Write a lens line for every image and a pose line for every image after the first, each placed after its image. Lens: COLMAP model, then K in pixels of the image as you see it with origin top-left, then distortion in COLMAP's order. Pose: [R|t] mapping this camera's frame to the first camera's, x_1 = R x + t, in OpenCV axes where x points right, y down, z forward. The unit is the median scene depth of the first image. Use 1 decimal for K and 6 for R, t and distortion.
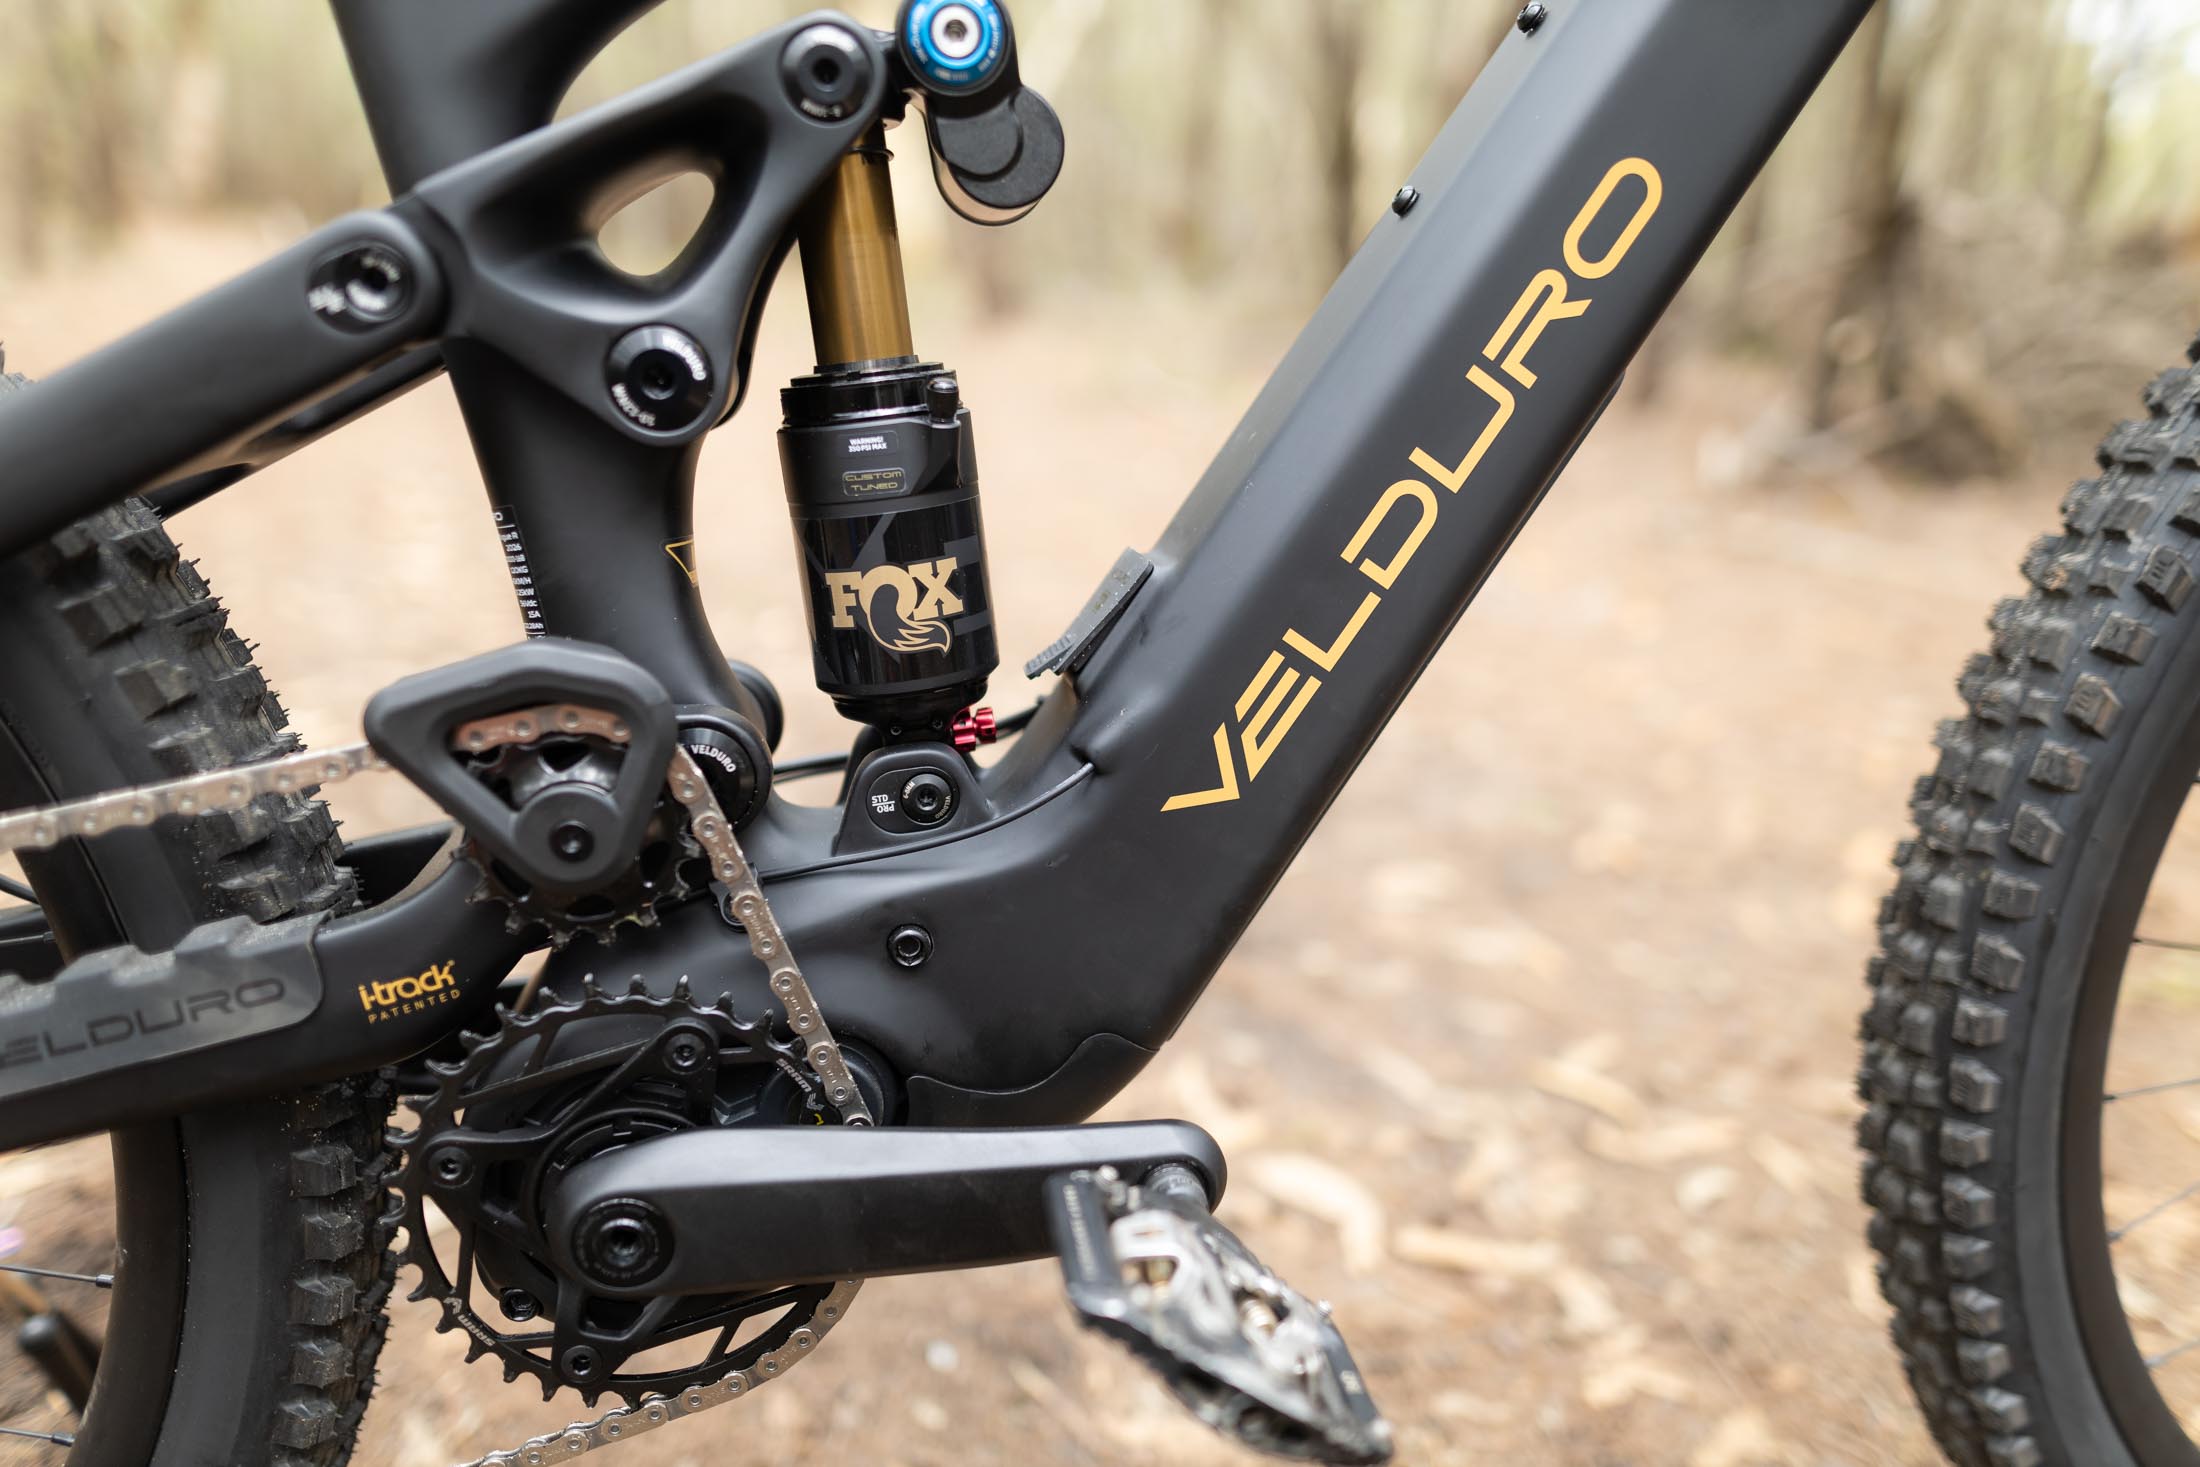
lens RADIAL K [[1571.1, 0, 1096.6], [0, 1571.1, 723.4], [0, 0, 1]] dist [-0.001603, 0.001066]
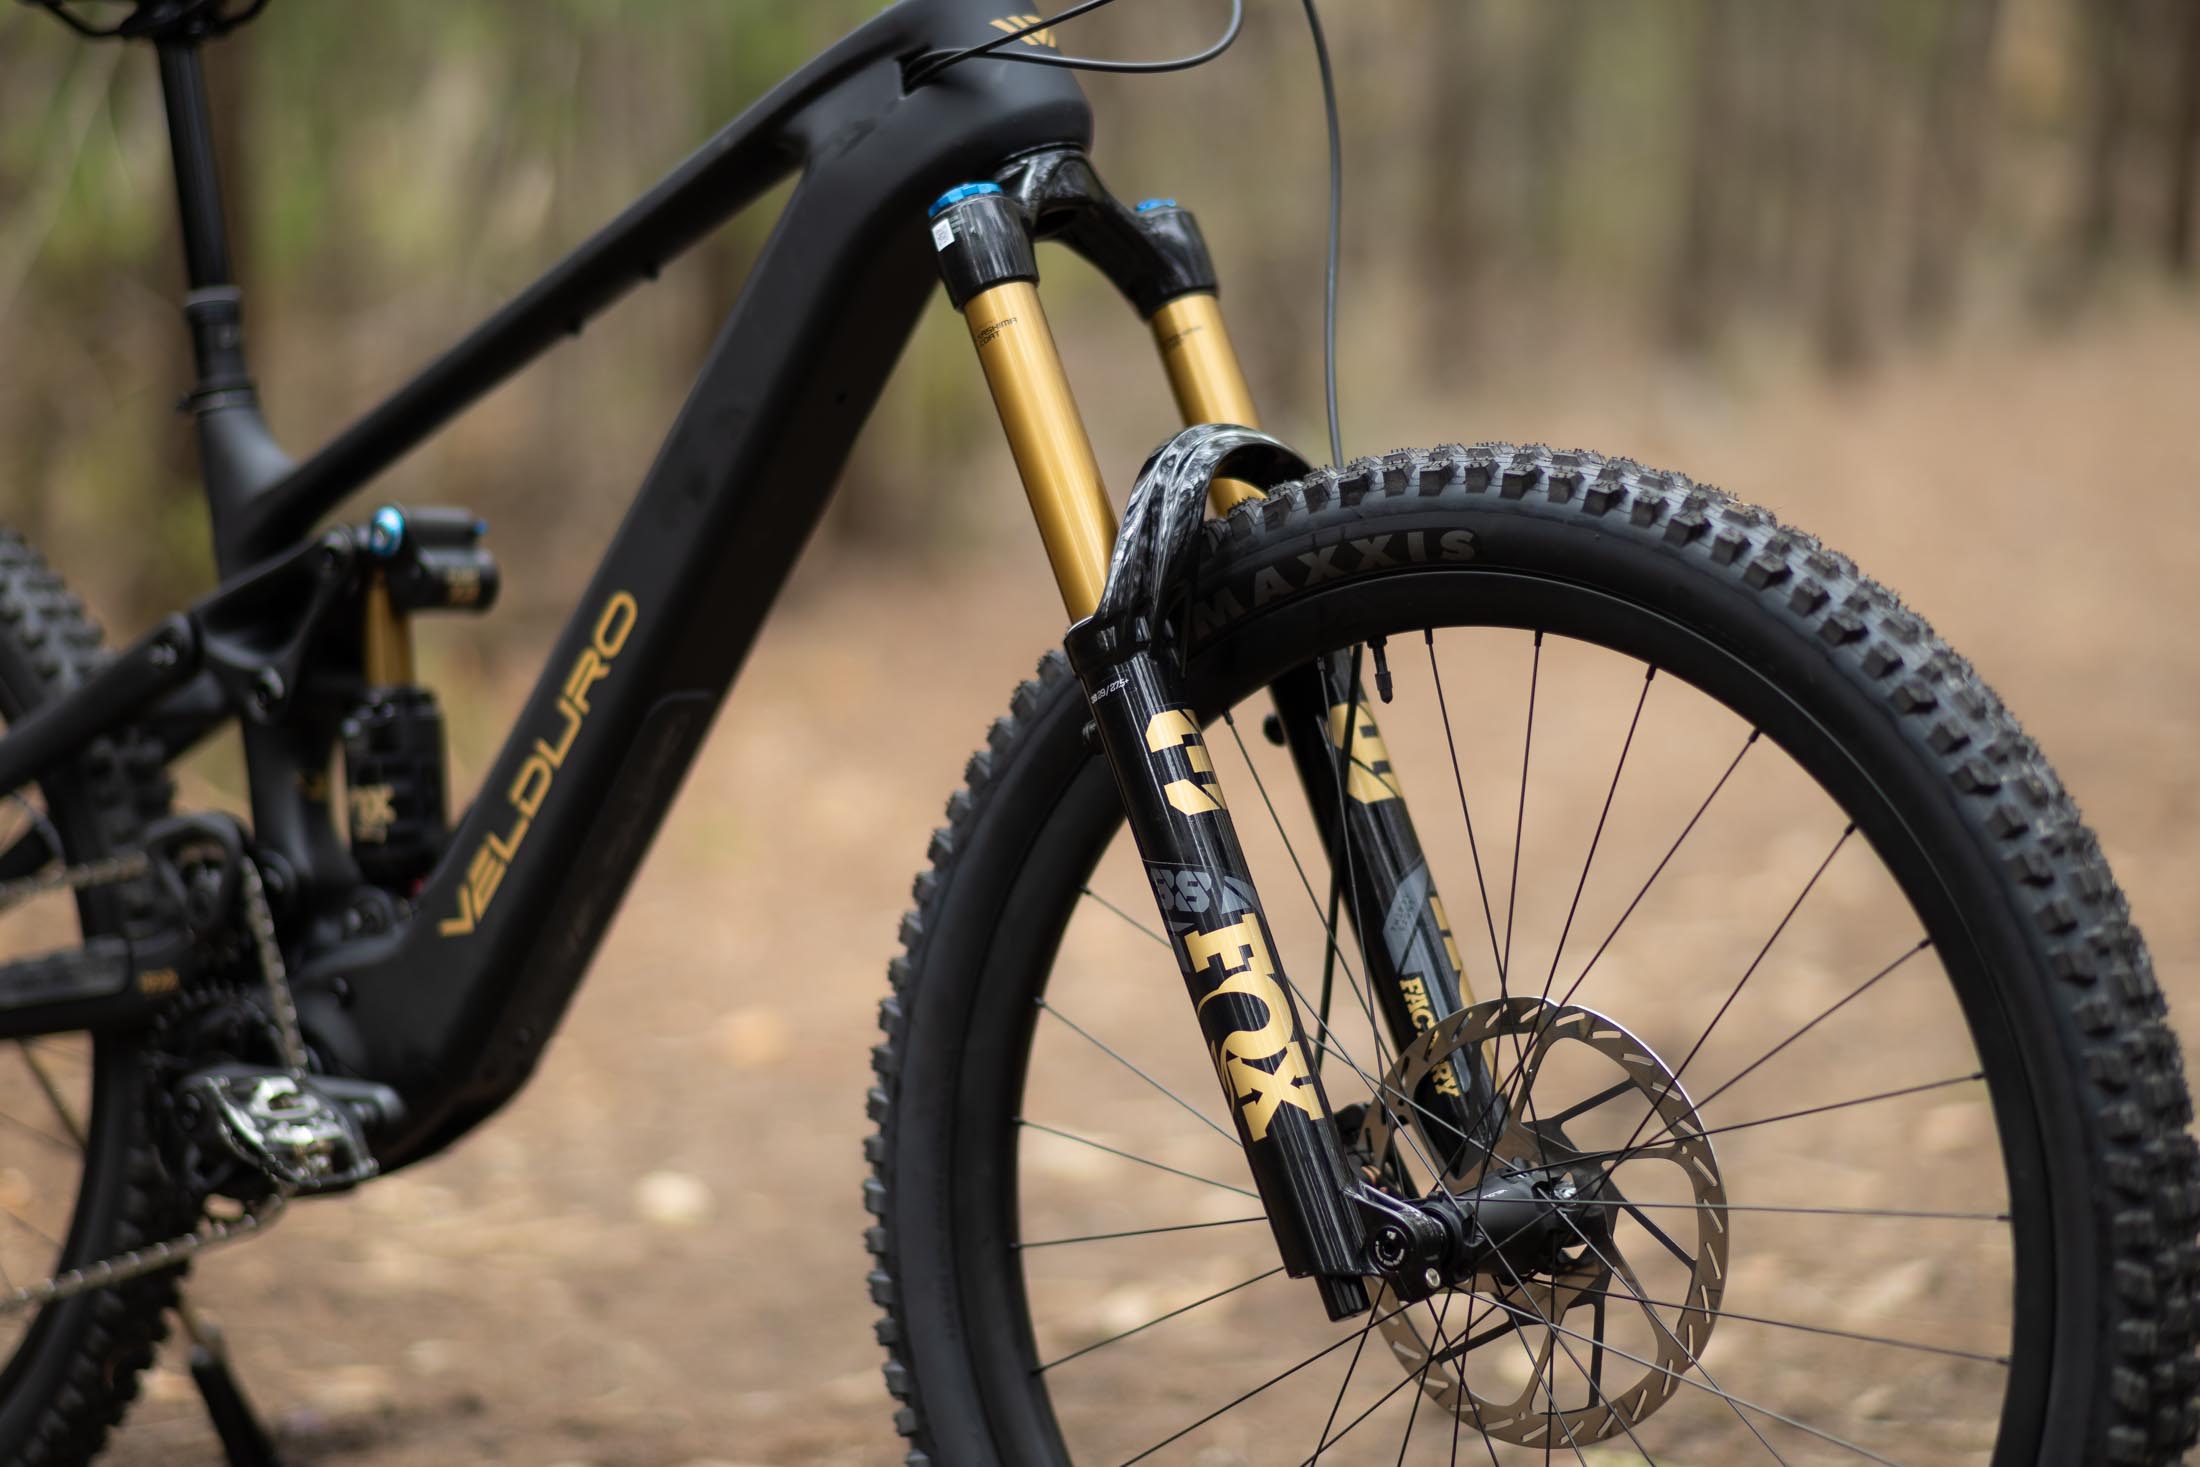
lens RADIAL K [[5466.4, 0, 1100.0], [0, 5466.4, 733.5], [0, 0, 1]] dist [0.015613, 0.458507]
pose [[0.684154, 0.038365, -0.728327, 5.425016], [-0.184189, 0.975335, -0.121641, 0.483946], [0.705696, 0.217372, 0.674346, -2.921593]]
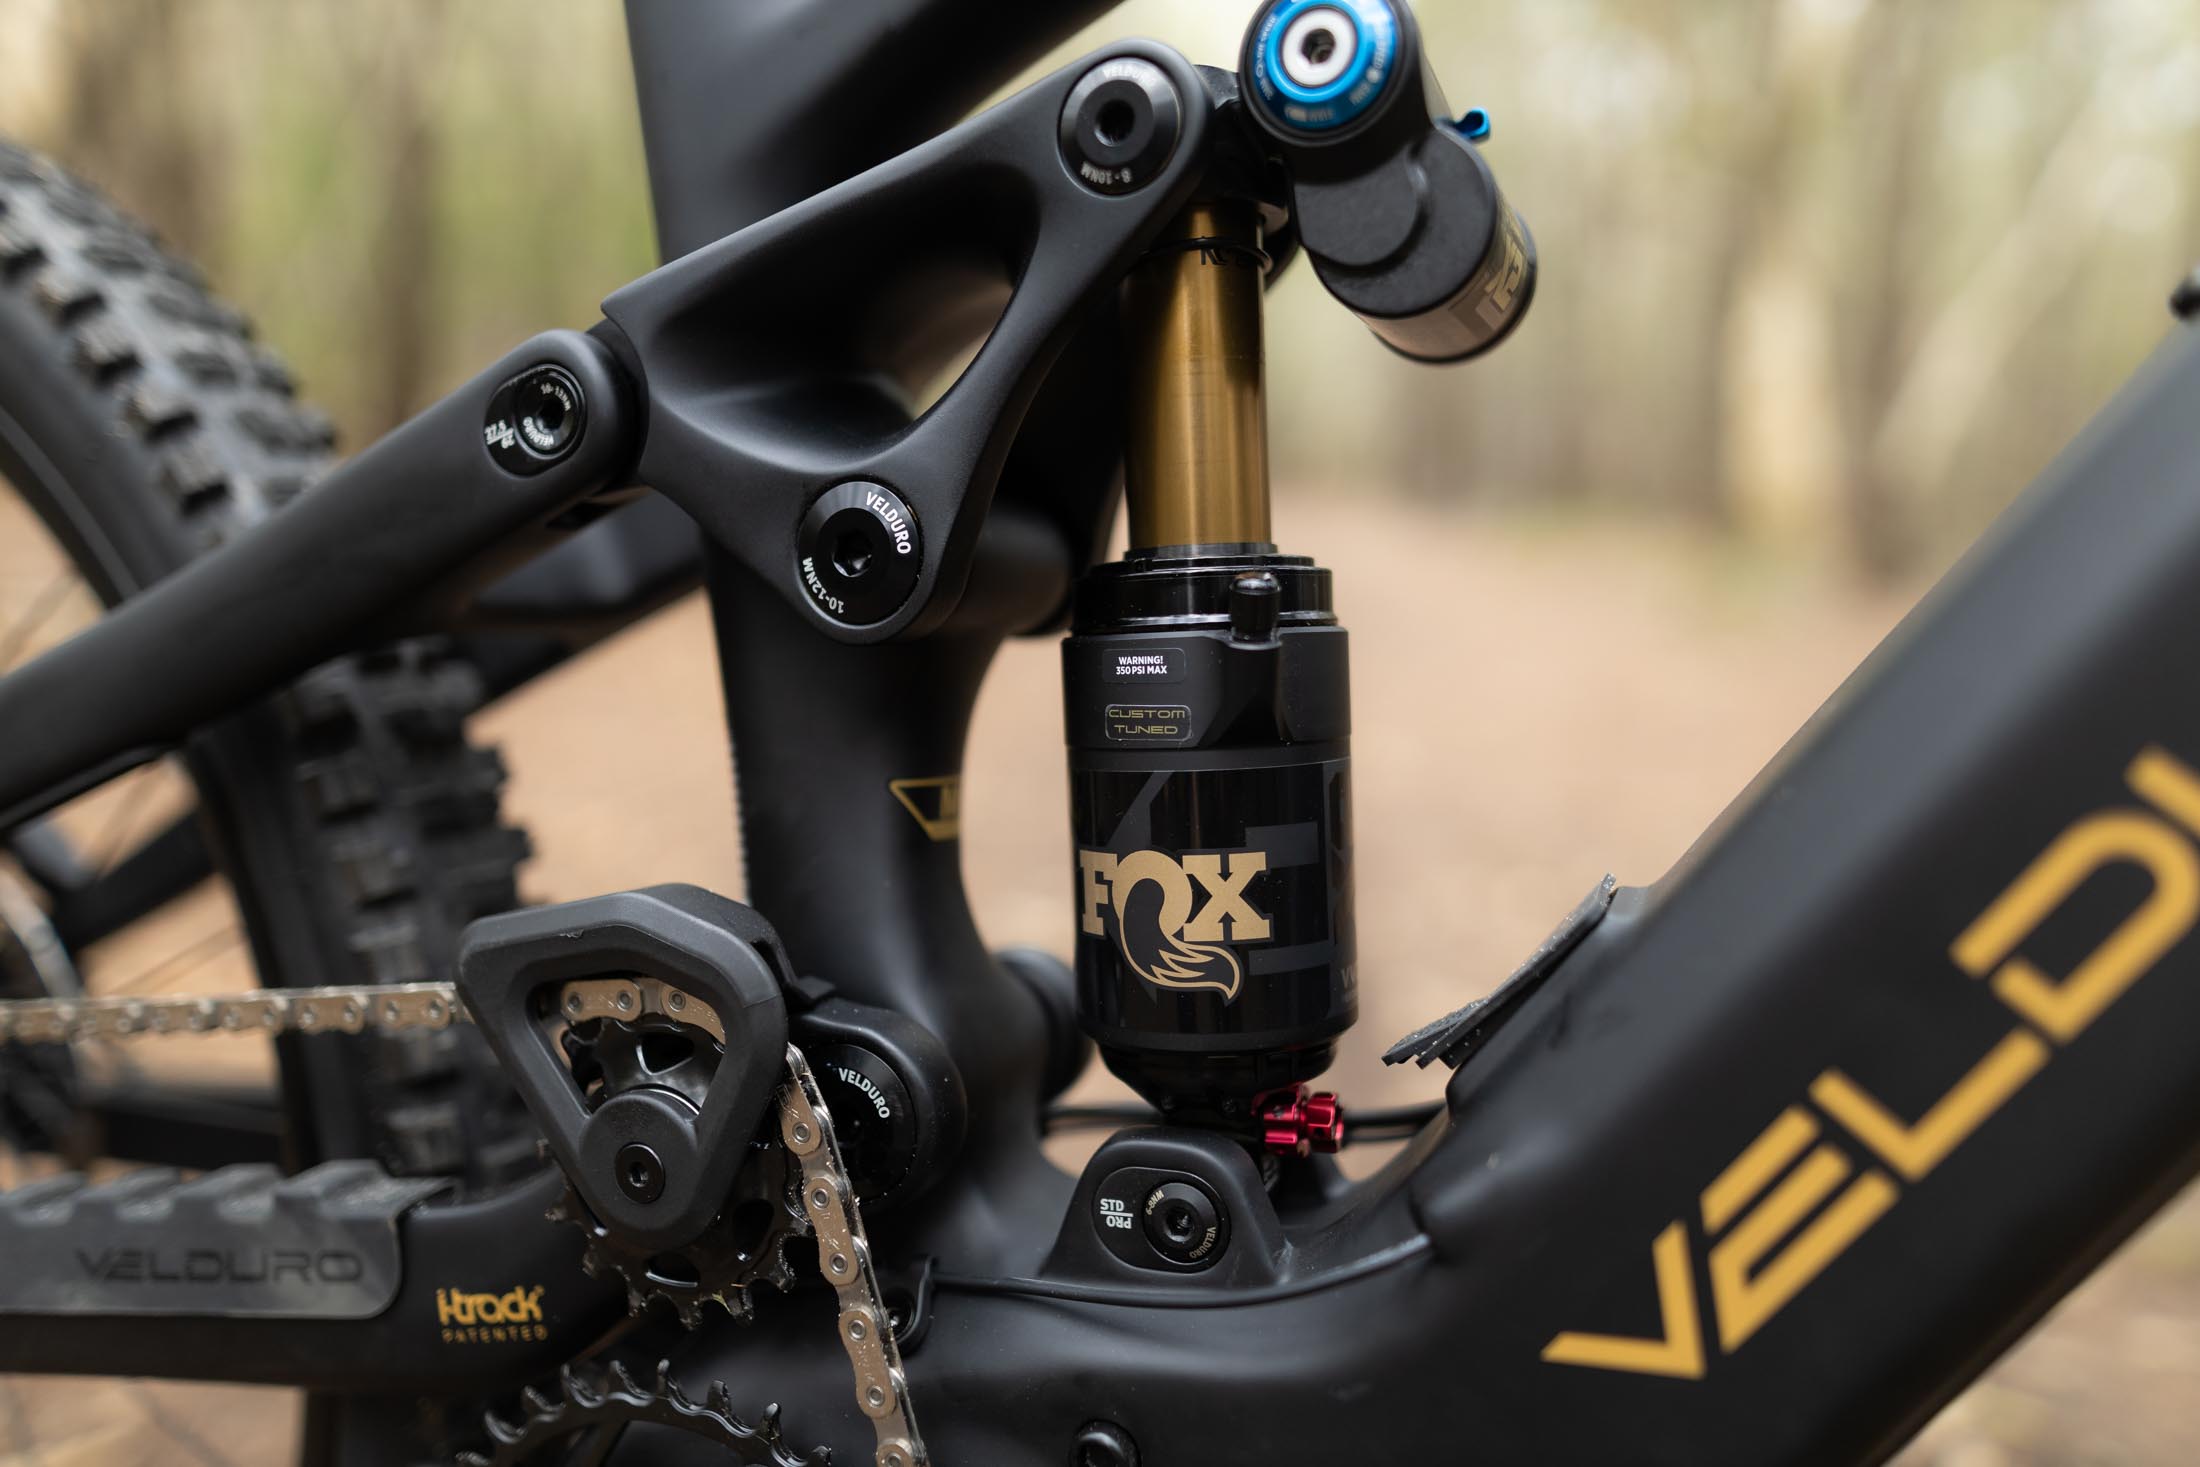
lens RADIAL K [[1571.1, 0, 1096.6], [0, 1571.1, 723.4], [0, 0, 1]] dist [-0.001603, 0.001066]
pose [[0.847835, 0.092818, -0.522074, 0.185056], [-0.174285, 0.978639, -0.109045, -0.078423], [0.500800, 0.183442, 0.845901, 0.435790]]
